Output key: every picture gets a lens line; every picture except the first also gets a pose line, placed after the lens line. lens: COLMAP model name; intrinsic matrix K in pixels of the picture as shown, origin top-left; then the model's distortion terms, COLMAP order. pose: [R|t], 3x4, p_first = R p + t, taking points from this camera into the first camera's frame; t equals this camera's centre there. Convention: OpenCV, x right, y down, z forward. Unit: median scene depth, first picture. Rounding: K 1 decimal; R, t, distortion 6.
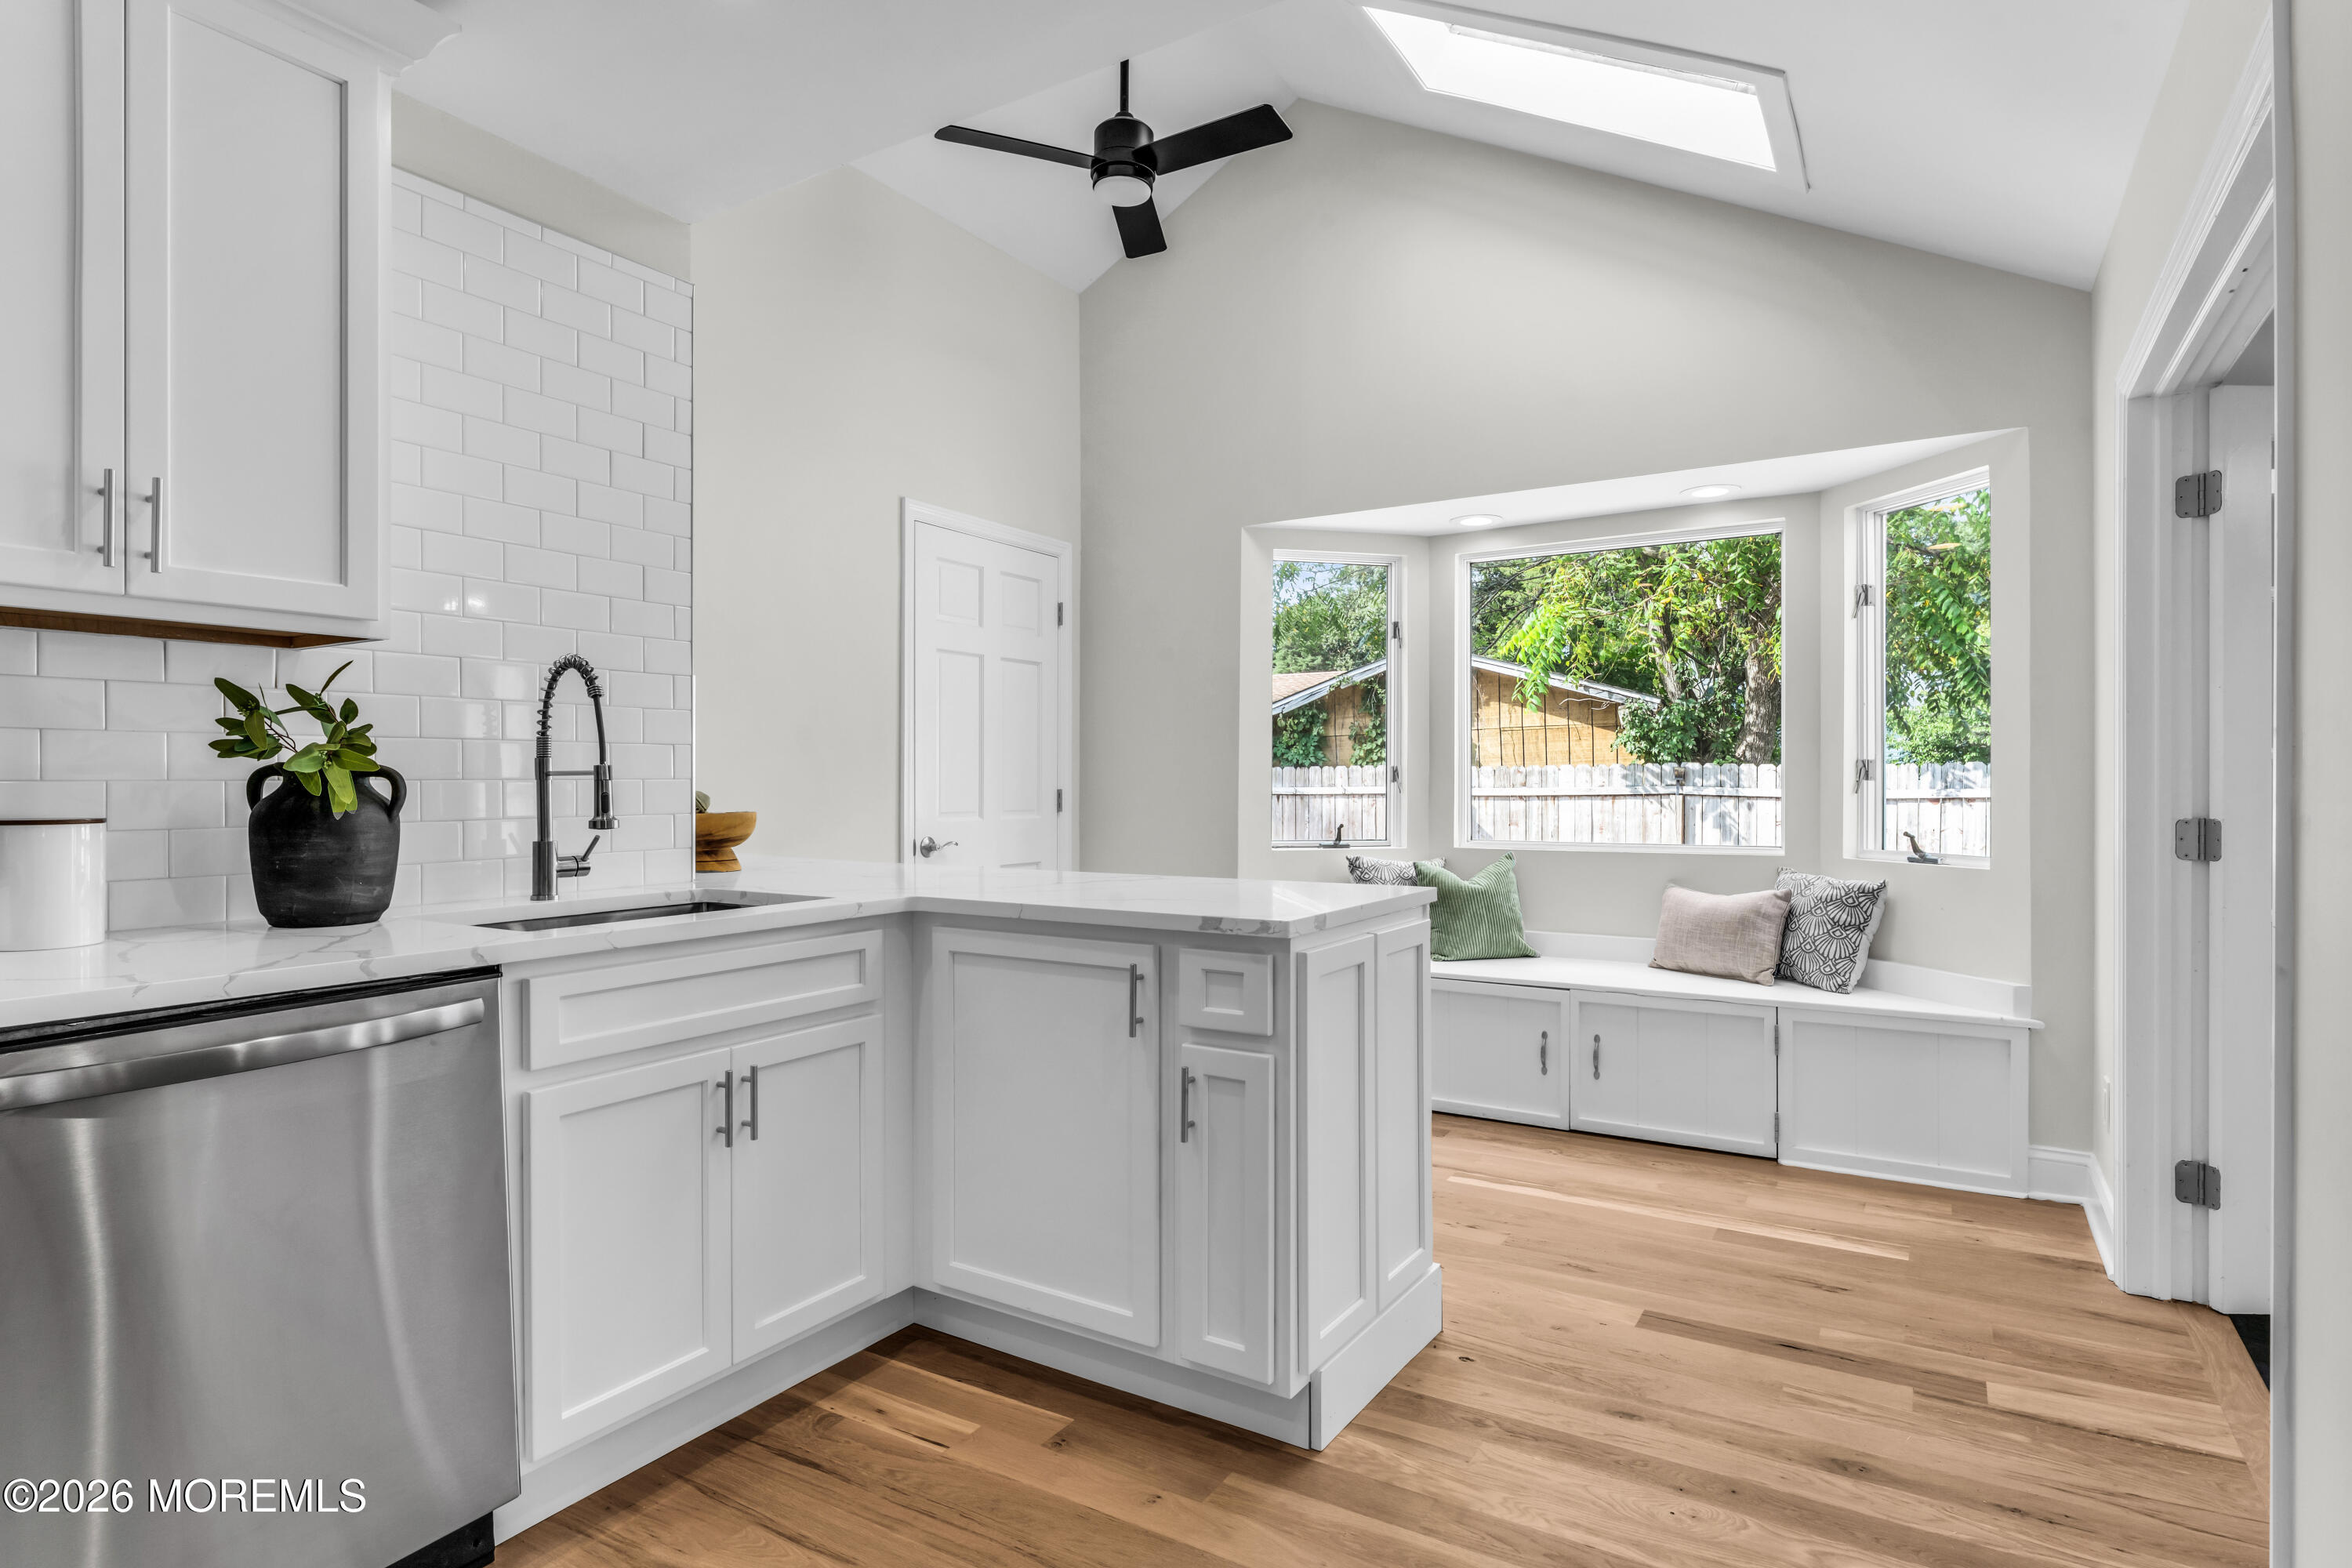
lens RADIAL K [[1235.7, 0, 1160.1], [0, 1235.7, 786.1], [0, 0, 1]] dist [0.003192, -0.001989]
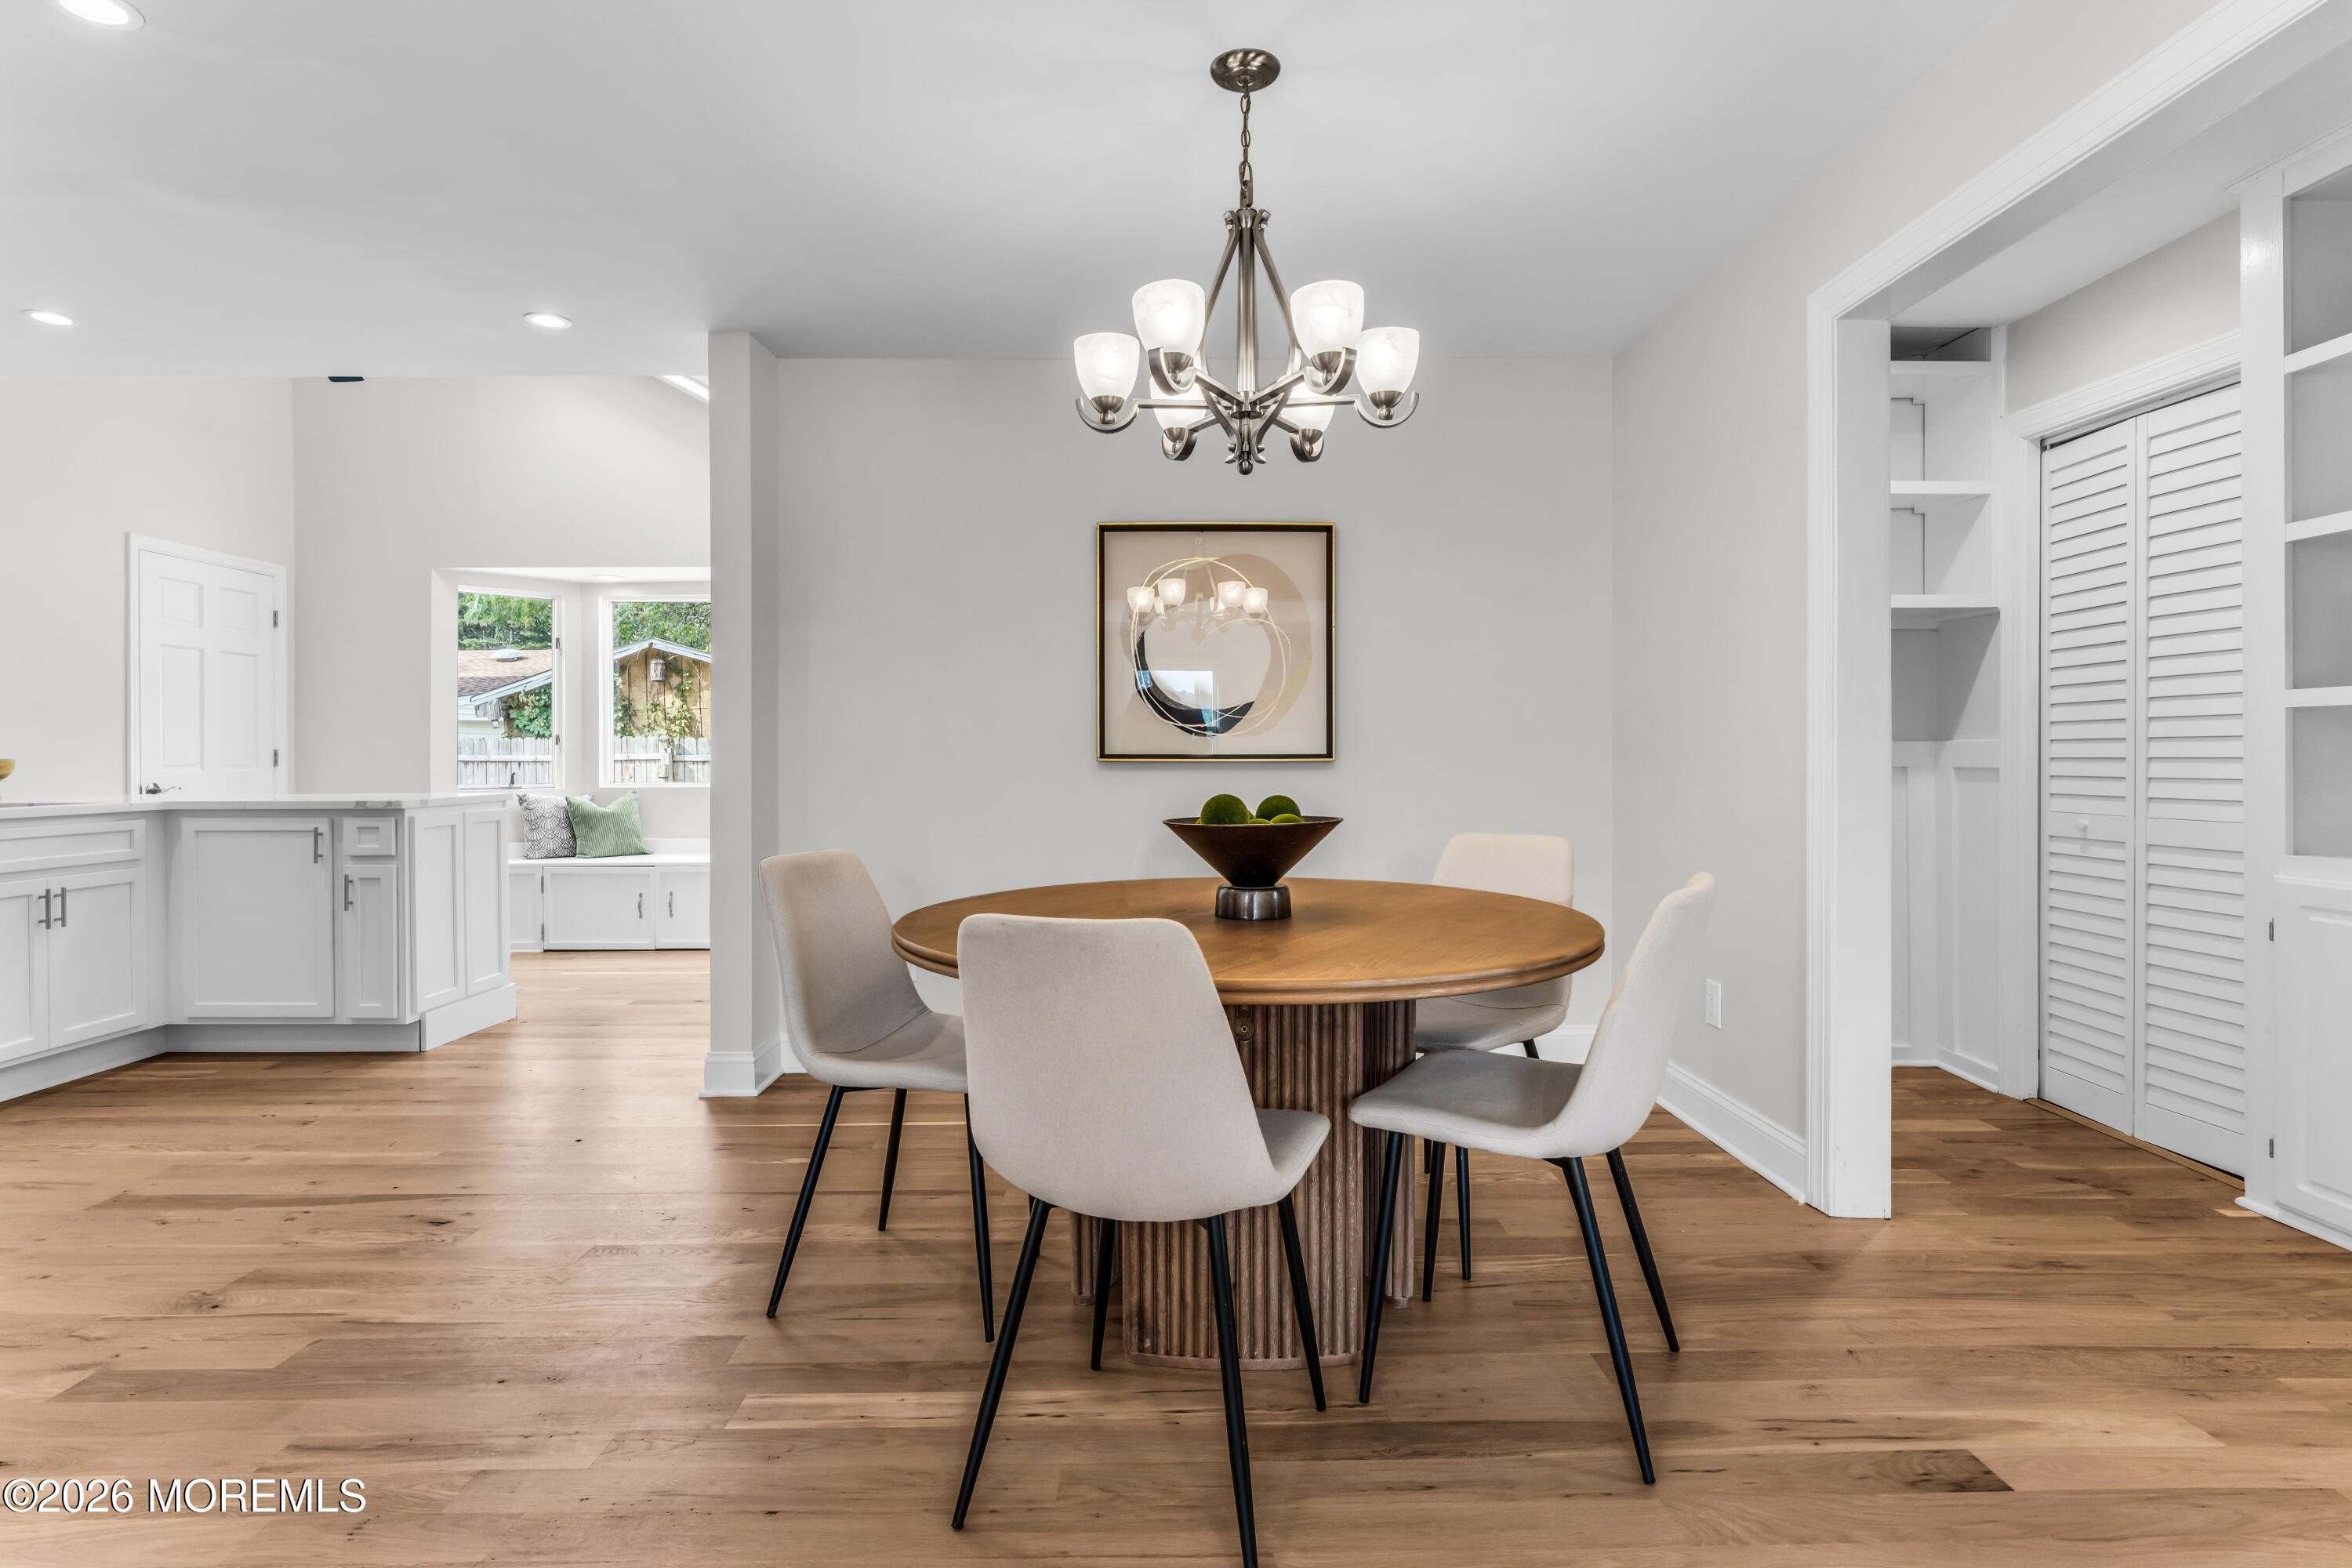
lens RADIAL K [[1173.5, 0, 1187.3], [0, 1173.5, 765.6], [0, 0, 1]] dist [0.001333, -0.002030]
pose [[0.840207, -0.005498, 0.542238, 0.100206], [0.003095, 0.999981, 0.005343, 0.027779], [-0.542257, -0.002811, 0.840208, -1.025441]]
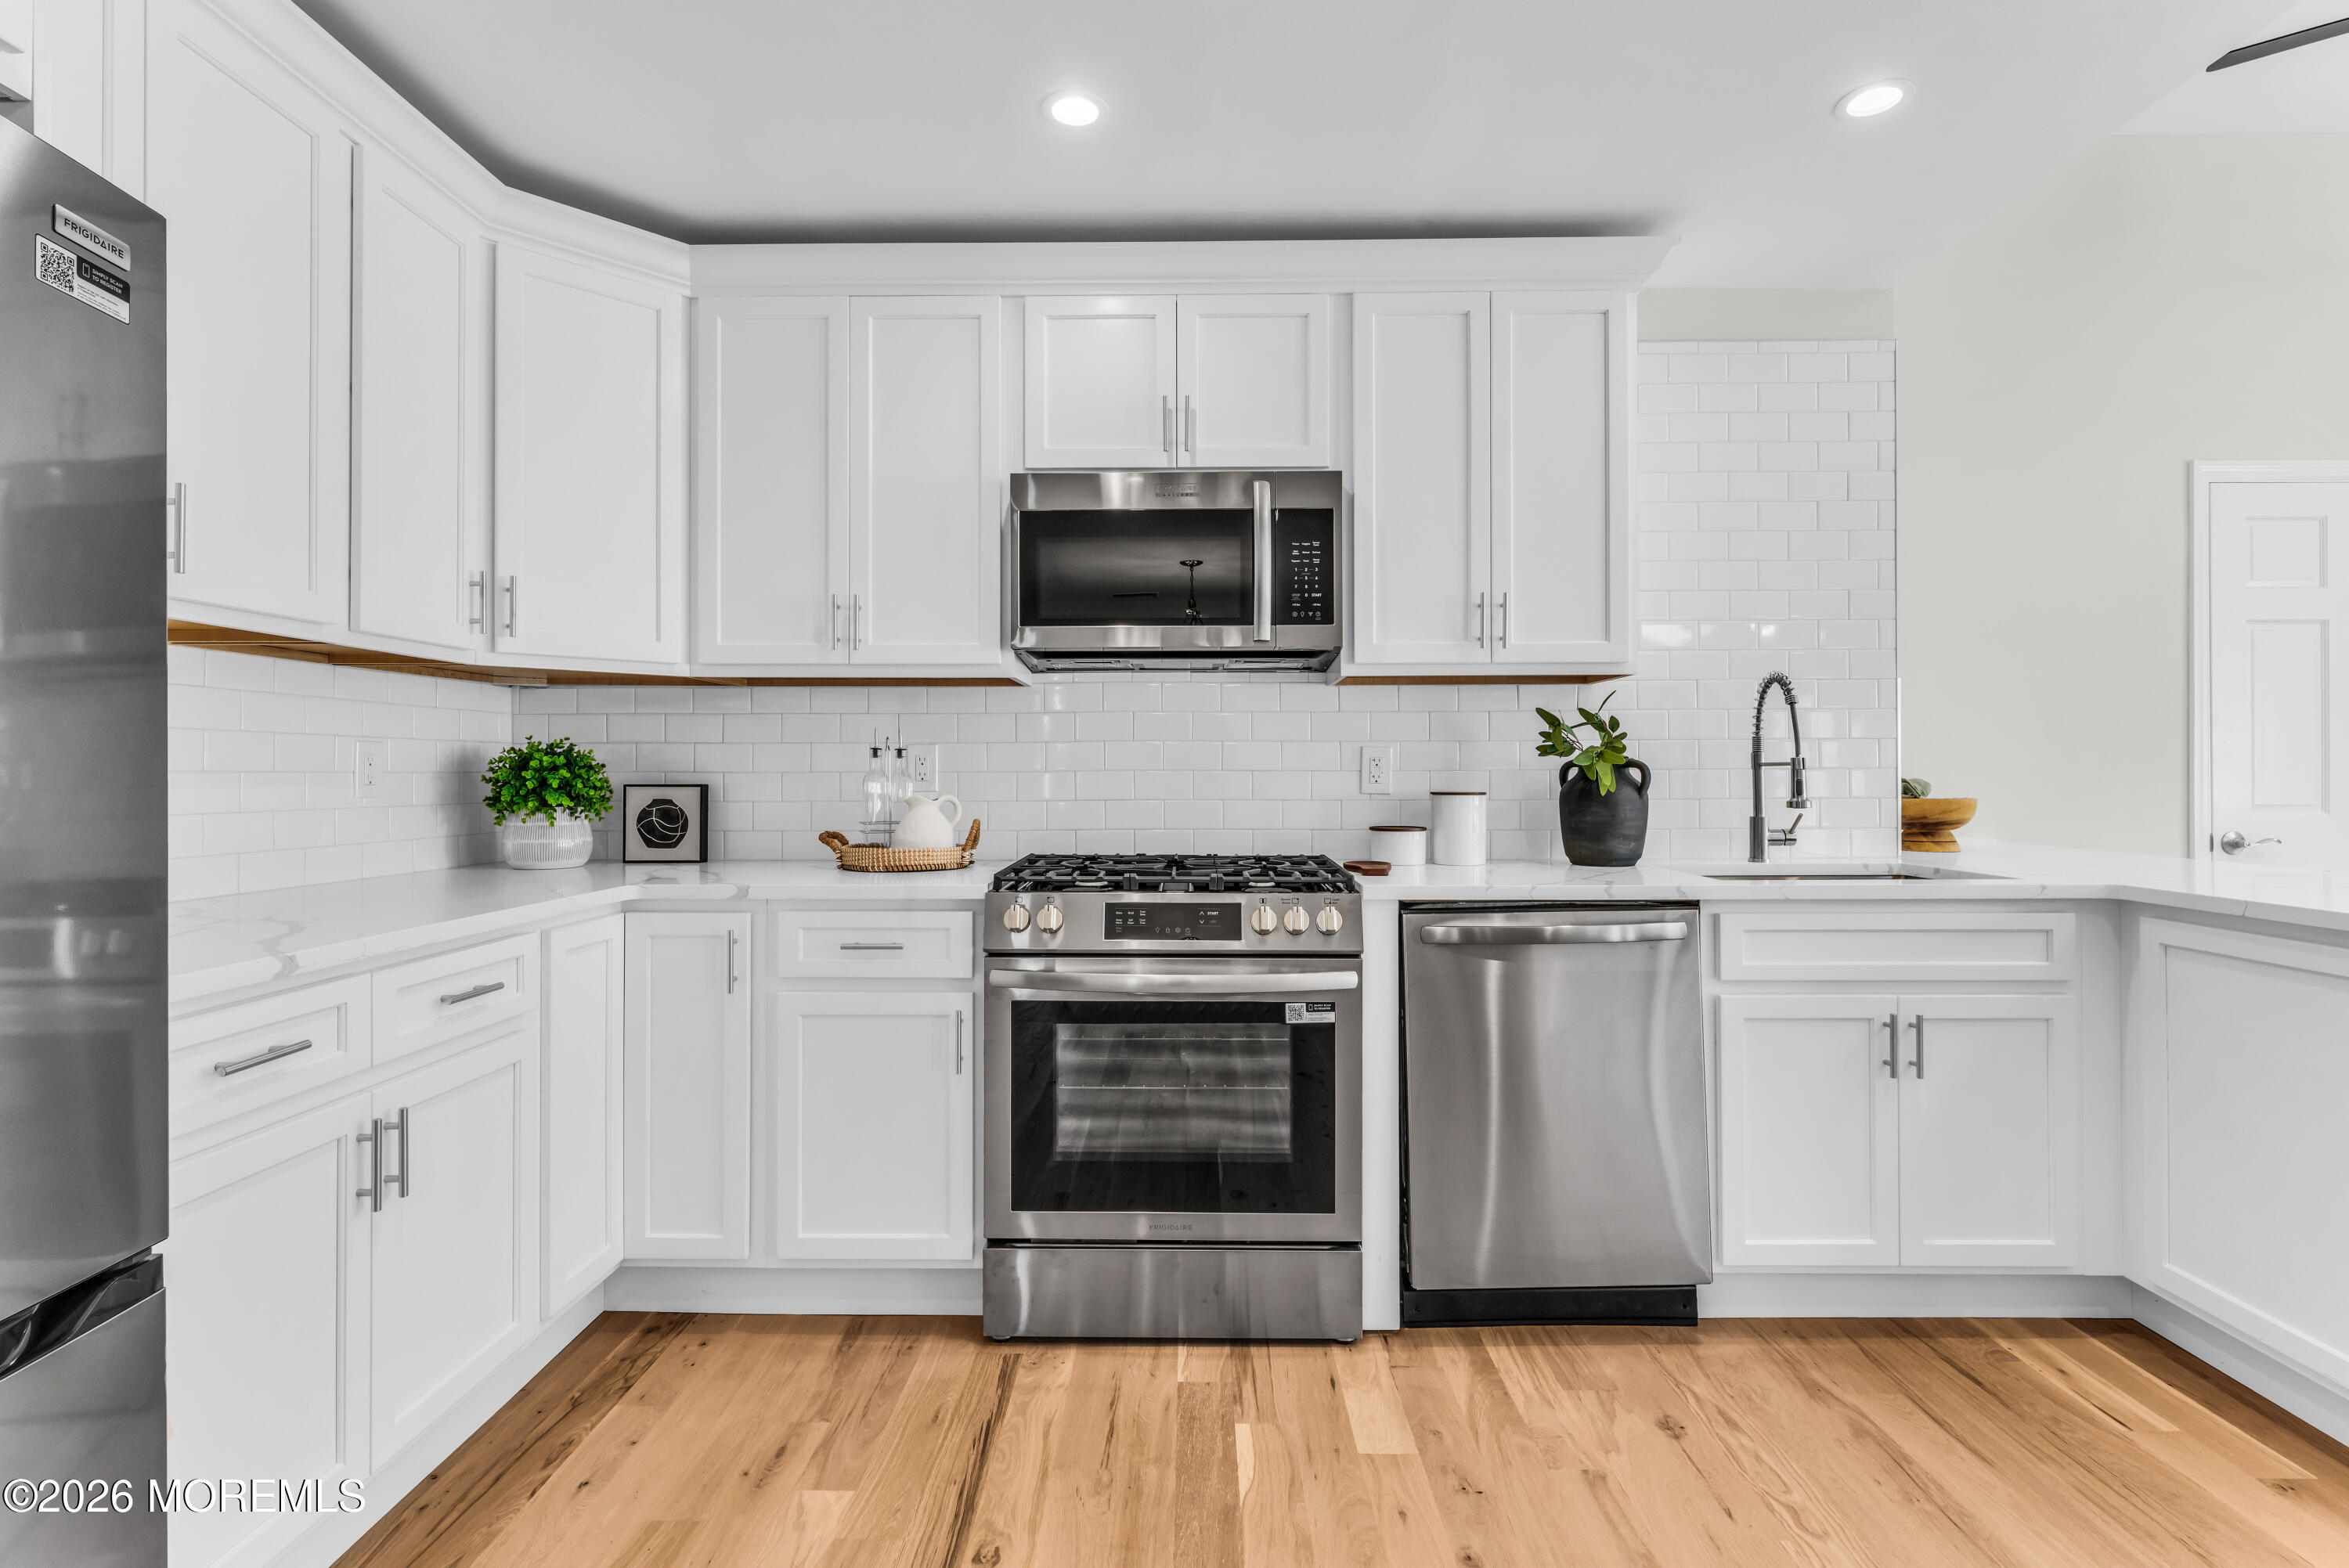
lens RADIAL K [[1107.2, 0, 1181.0], [0, 1107.2, 761.9], [0, 0, 1]] dist [-0.001211, -0.001511]
pose [[0.519931, -0.007737, -0.854173, 0.145833], [-0.001690, 0.999948, -0.010086, -0.000022], [0.854206, 0.006688, 0.519891, -0.098266]]
